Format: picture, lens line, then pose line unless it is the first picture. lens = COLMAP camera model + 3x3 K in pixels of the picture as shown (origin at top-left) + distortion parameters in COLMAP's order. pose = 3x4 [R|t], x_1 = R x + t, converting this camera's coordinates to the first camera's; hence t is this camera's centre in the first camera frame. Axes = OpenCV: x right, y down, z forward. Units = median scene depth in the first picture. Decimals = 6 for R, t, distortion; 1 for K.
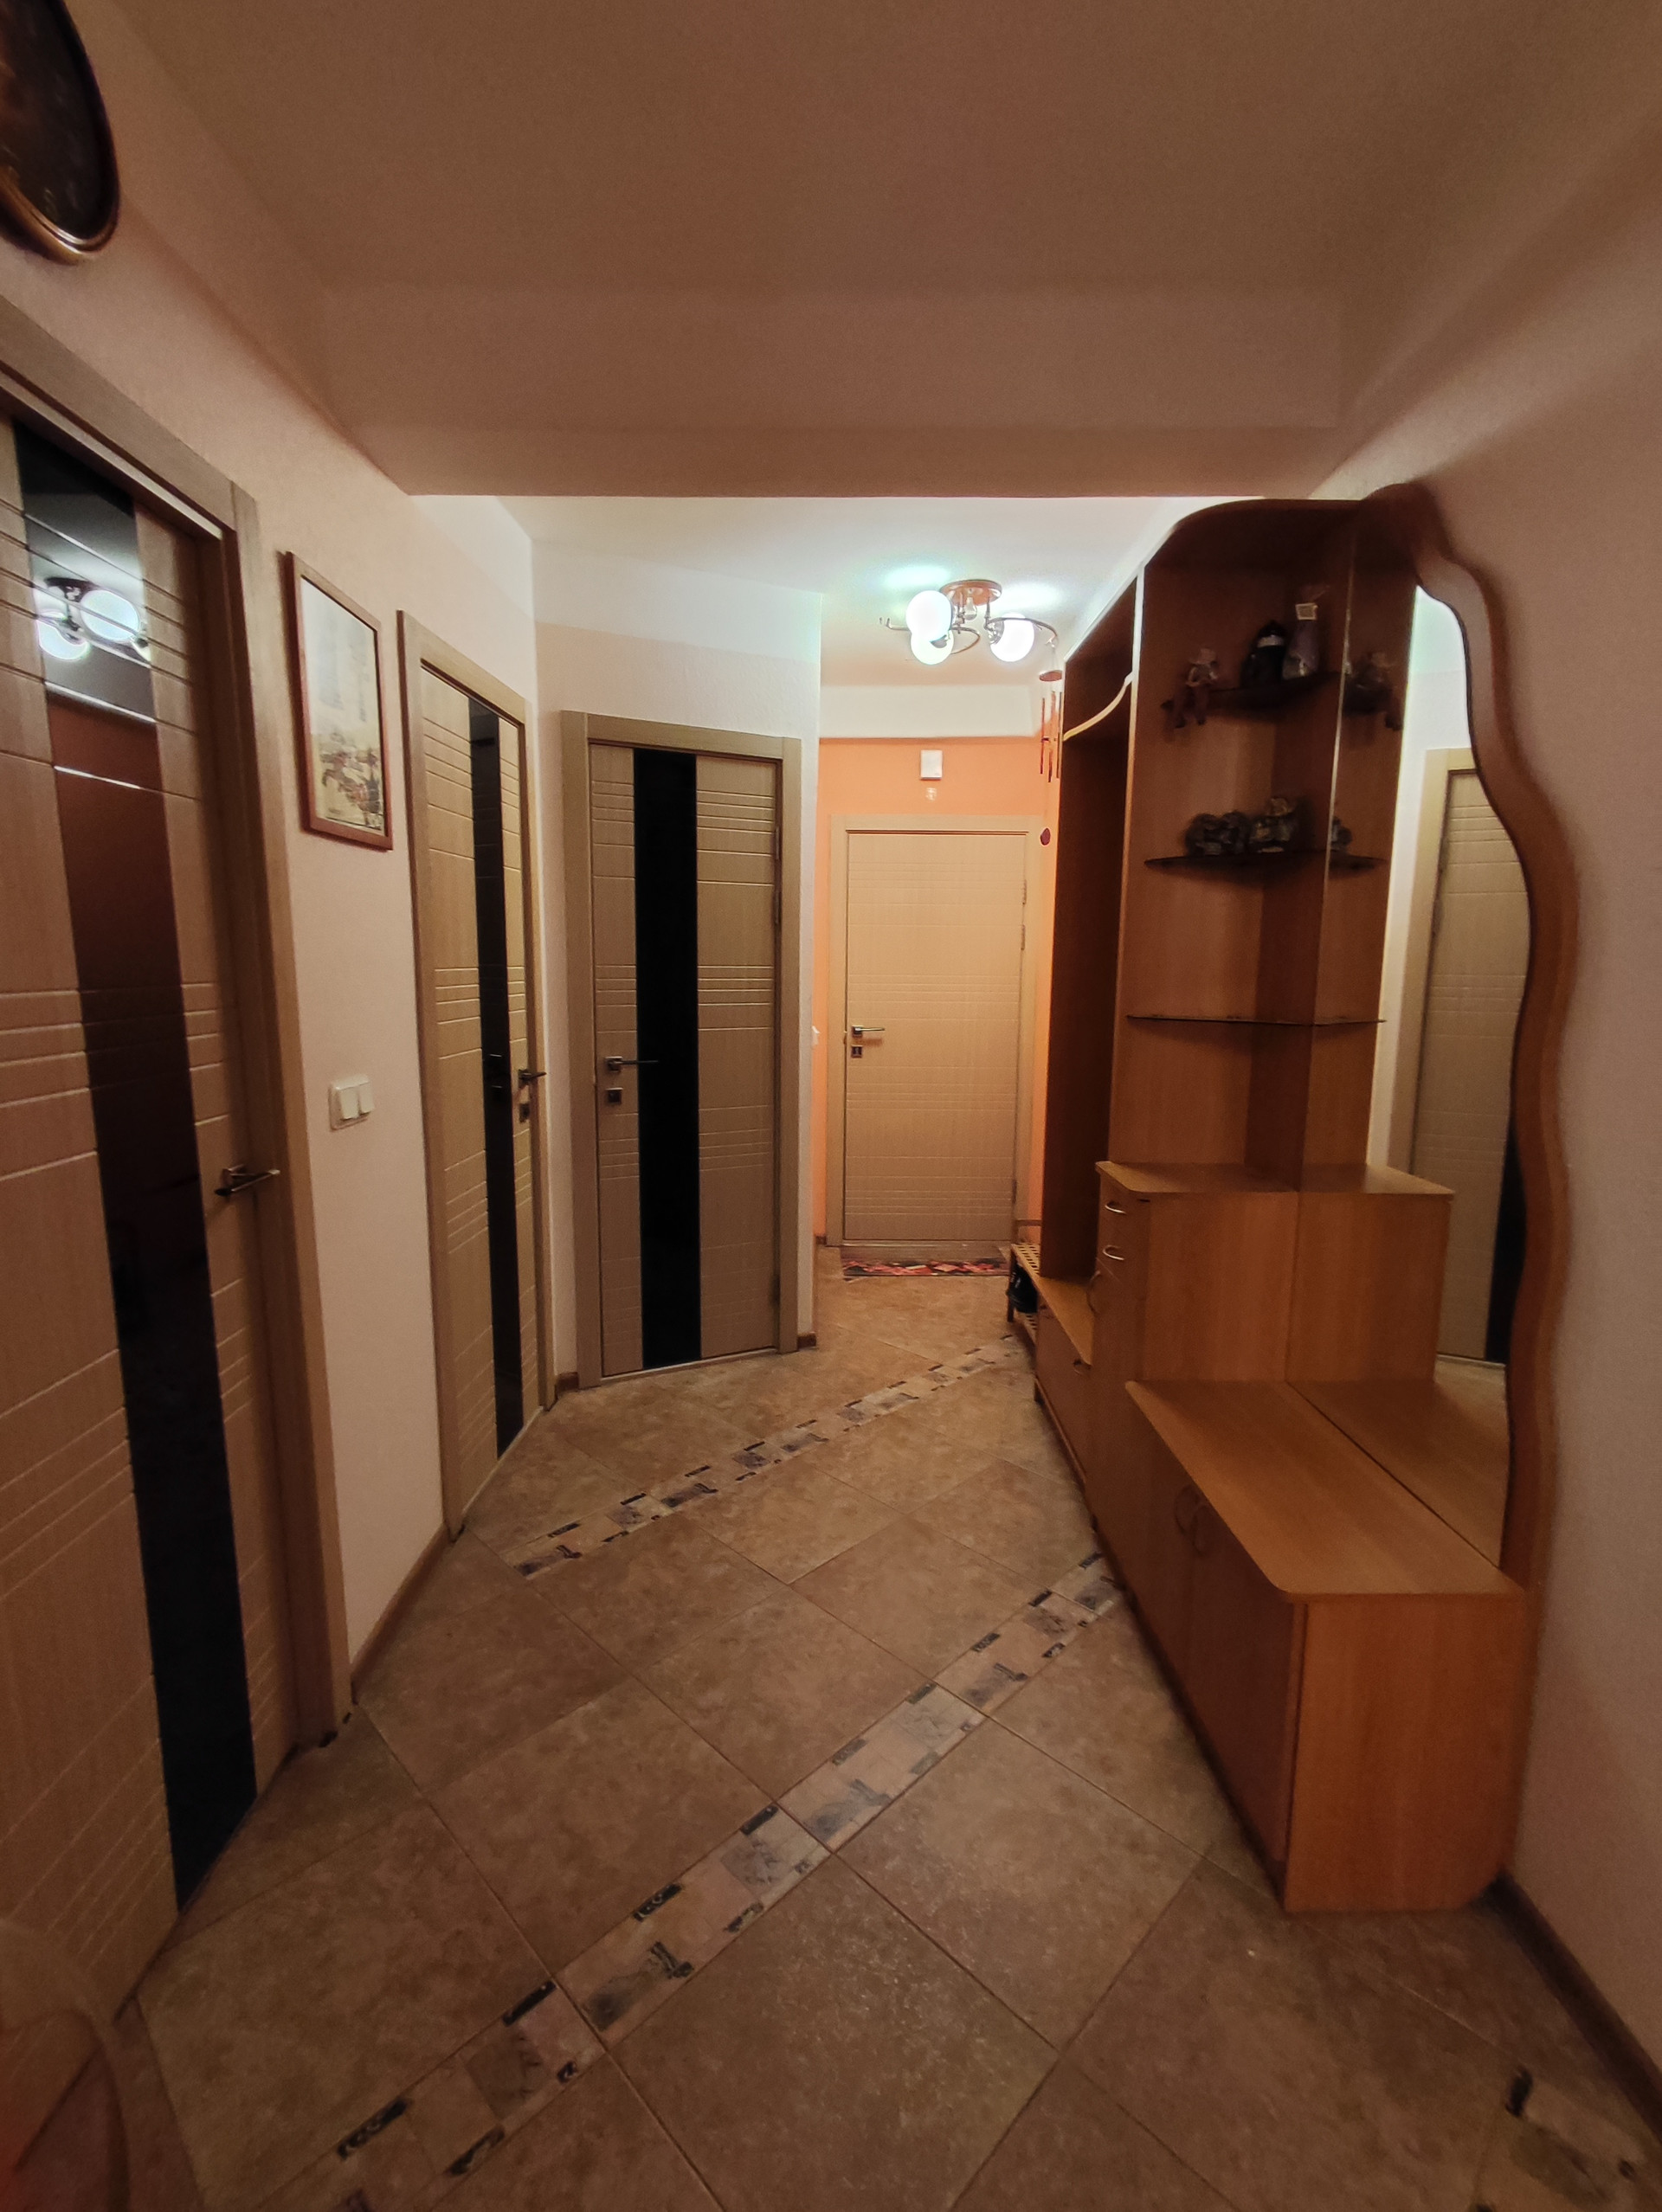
lens RADIAL K [[998.3, 0, 827.2], [0, 998.3, 1103.8], [0, 0, 1]] dist [0.004150, 0.000352]
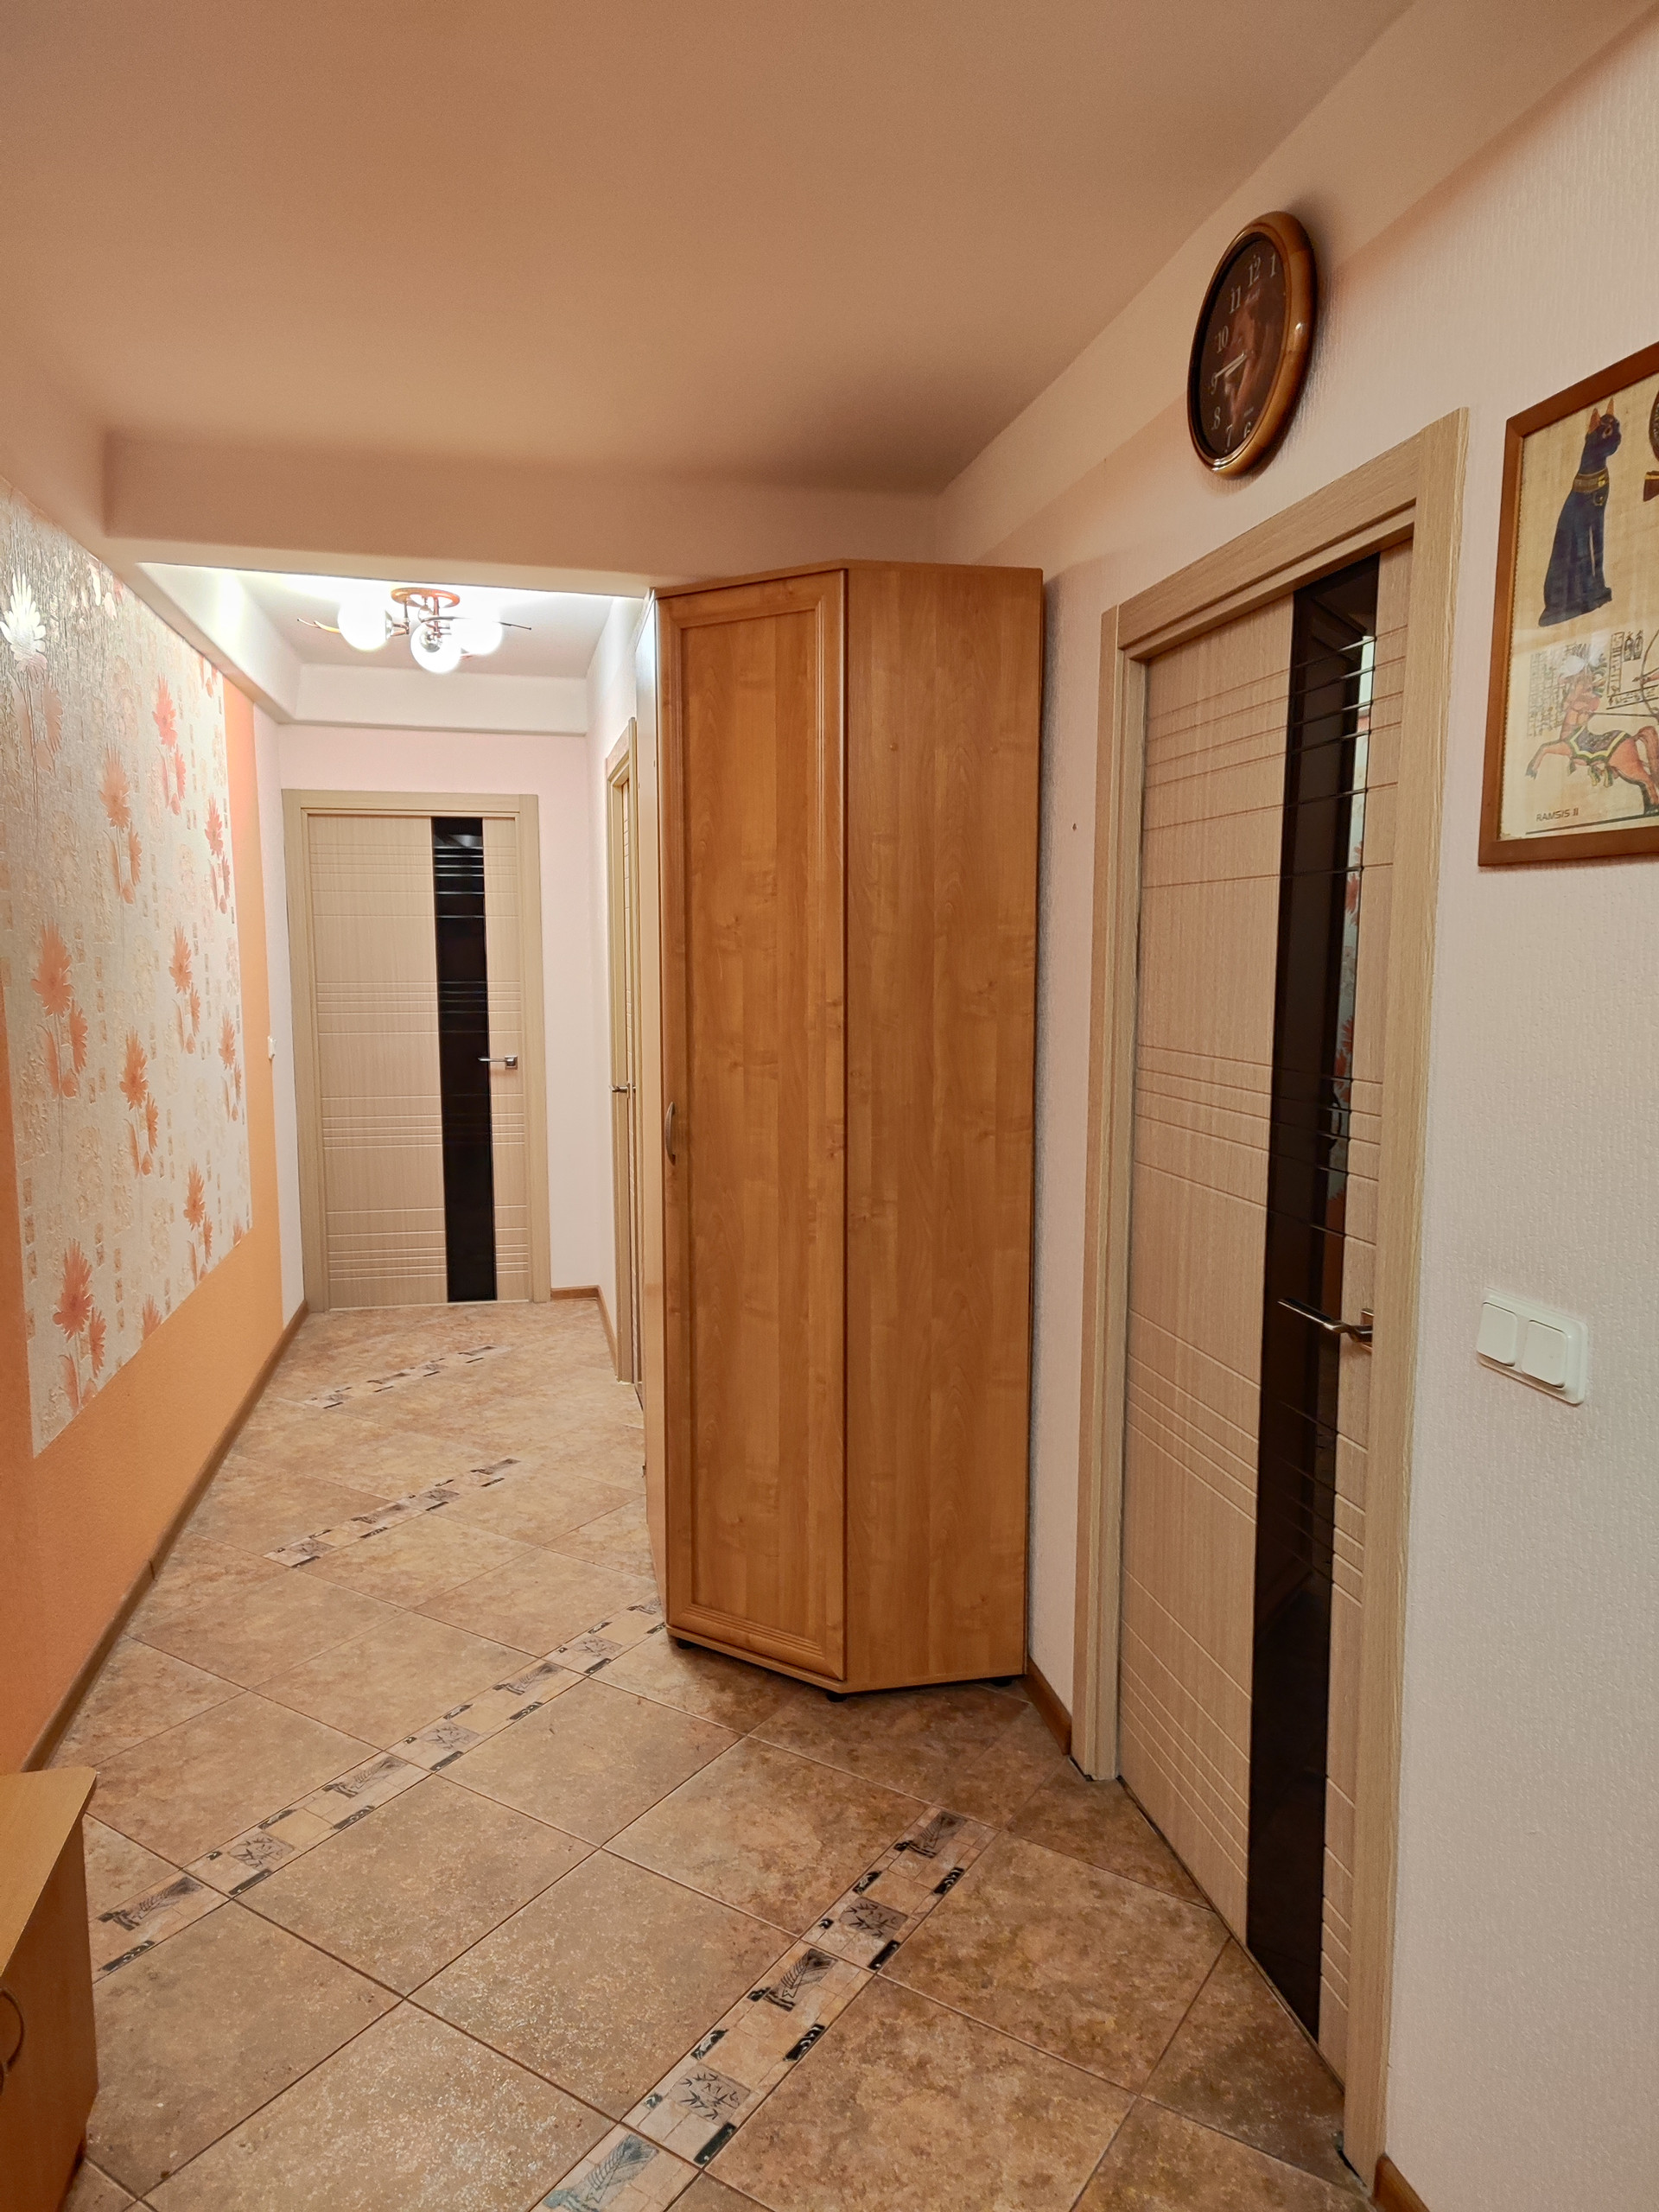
lens RADIAL K [[1468.3, 0, 826.8], [0, 1468.3, 1111.8], [0, 0, 1]] dist [0.077204, -0.048604]
pose [[-0.981478, 0.019226, -0.190606, 0.061814], [-0.030790, 0.966185, 0.256003, -0.403763], [0.189082, 0.257131, -0.947698, 2.106059]]
